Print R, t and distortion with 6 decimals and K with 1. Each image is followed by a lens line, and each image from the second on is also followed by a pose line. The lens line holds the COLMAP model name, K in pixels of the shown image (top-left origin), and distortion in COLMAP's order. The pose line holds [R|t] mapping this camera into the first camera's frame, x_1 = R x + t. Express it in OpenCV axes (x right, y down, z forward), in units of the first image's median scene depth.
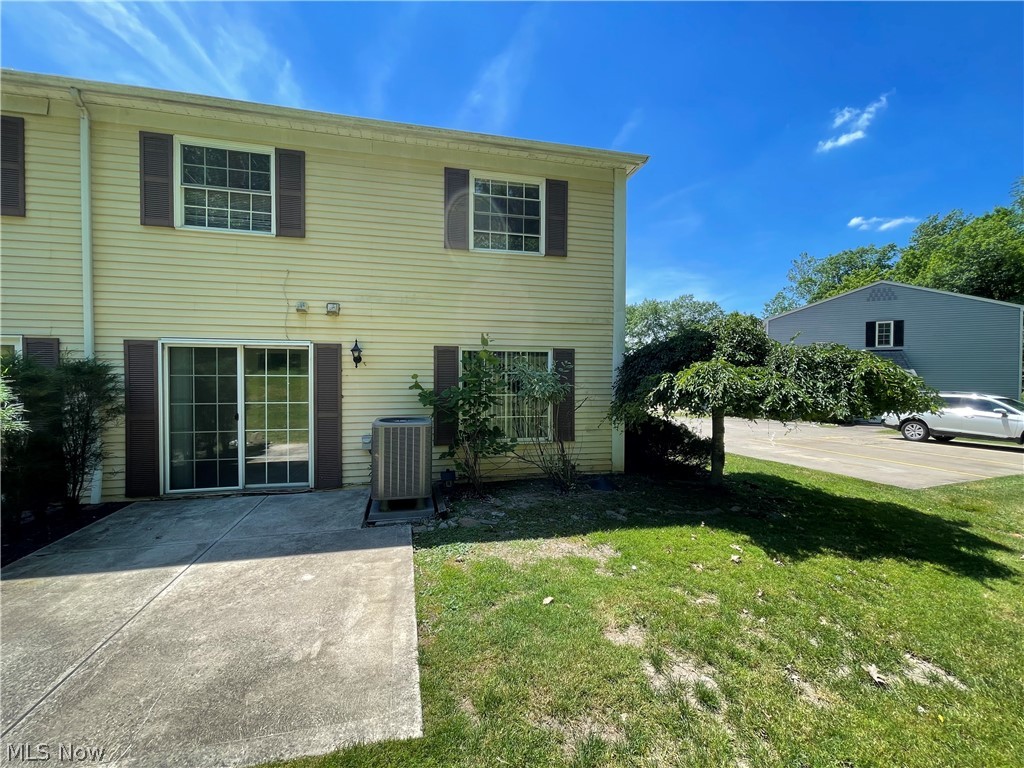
lens RADIAL K [[418.1, 0, 514.5], [0, 418.1, 378.7], [0, 0, 1]] dist [0.004068, 0.000322]
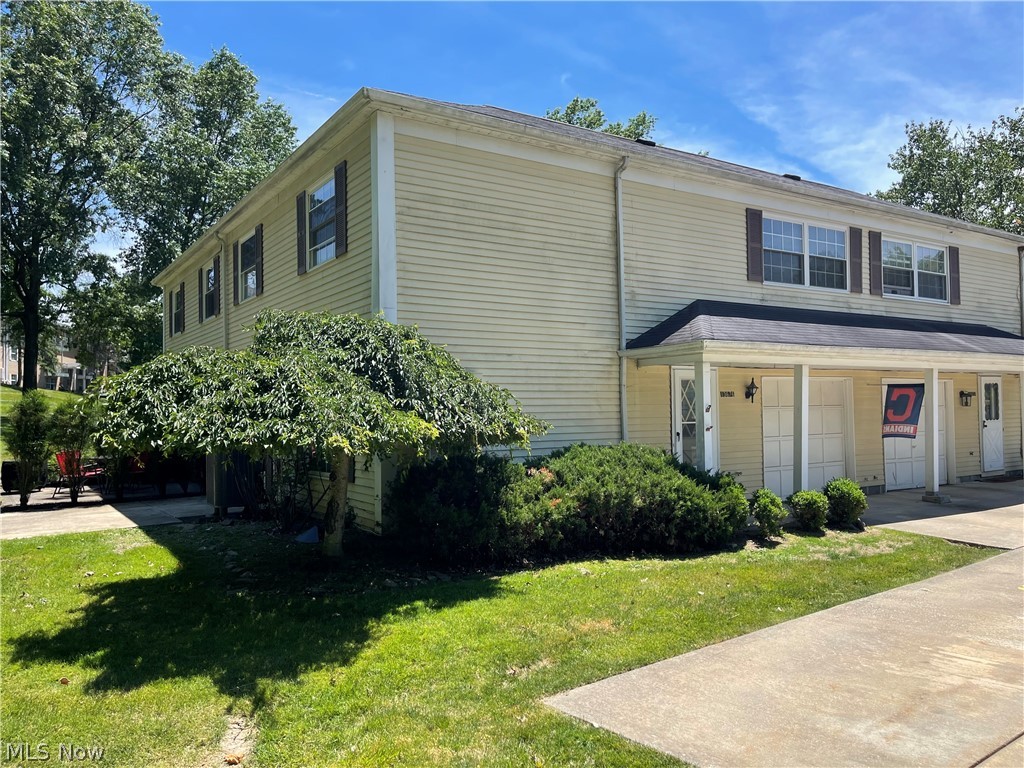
lens RADIAL K [[771.2, 0, 511.5], [0, 771.2, 391.3], [0, 0, 1]] dist [0.044249, -0.040053]
pose [[0.351339, -0.036764, -0.935526, 1.723620], [0.004893, 0.999287, -0.037432, 0.035493], [0.936235, 0.008573, 0.351269, 0.824517]]
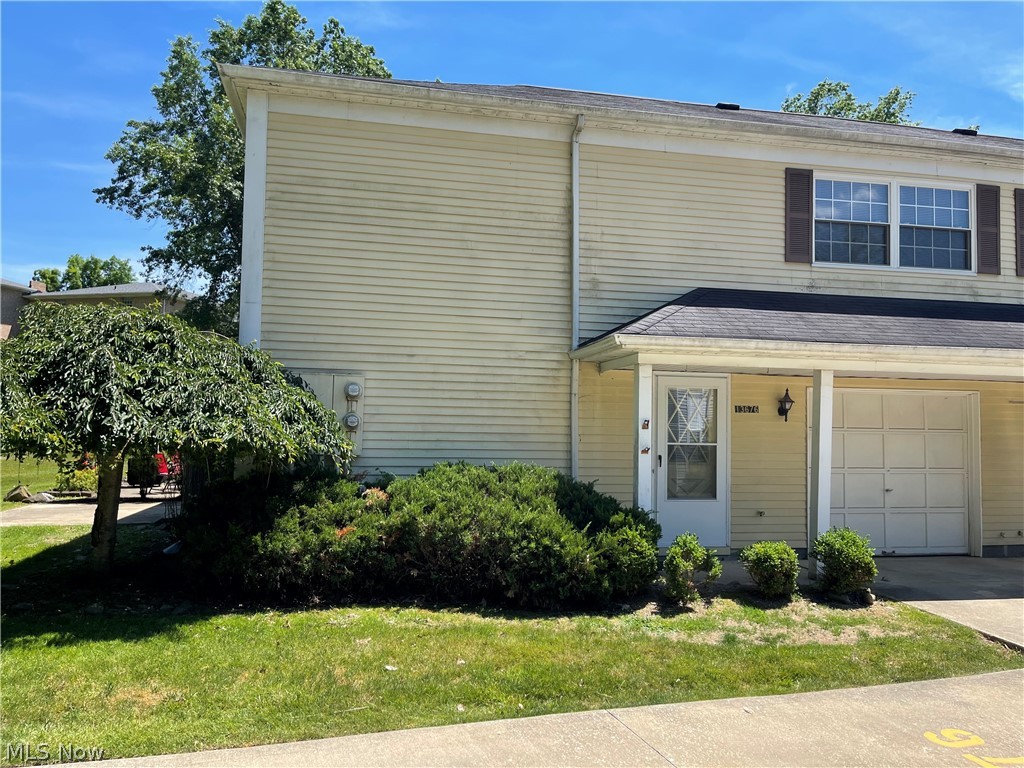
lens RADIAL K [[771.2, 0, 509.8], [0, 771.2, 391.7], [0, 0, 1]] dist [0.044249, -0.040053]
pose [[-0.008485, -0.055996, -0.998395, 1.600860], [-0.029197, 0.998019, -0.055727, 0.036226], [0.999538, 0.028677, -0.010103, 1.575228]]
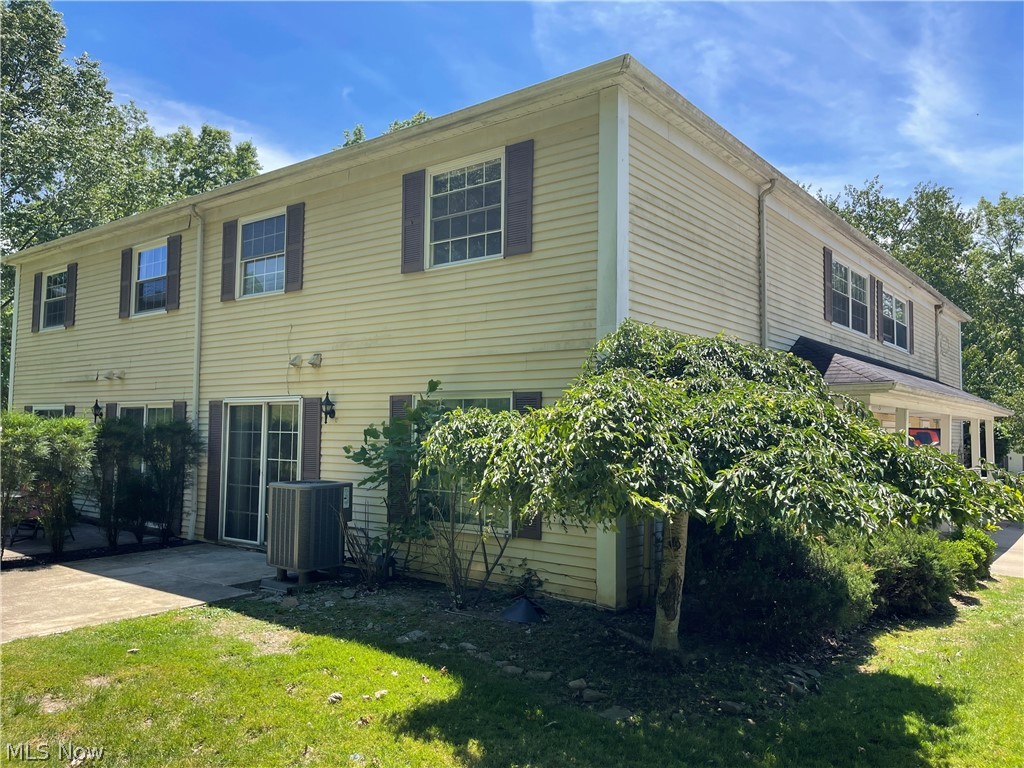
lens RADIAL K [[771.2, 0, 513.1], [0, 771.2, 378.0], [0, 0, 1]] dist [0.044249, -0.040053]
pose [[0.631782, -0.051767, -0.773416, 1.094432], [-0.019810, 0.996363, -0.082872, 0.005616], [0.774893, 0.067678, 0.628459, 0.248275]]
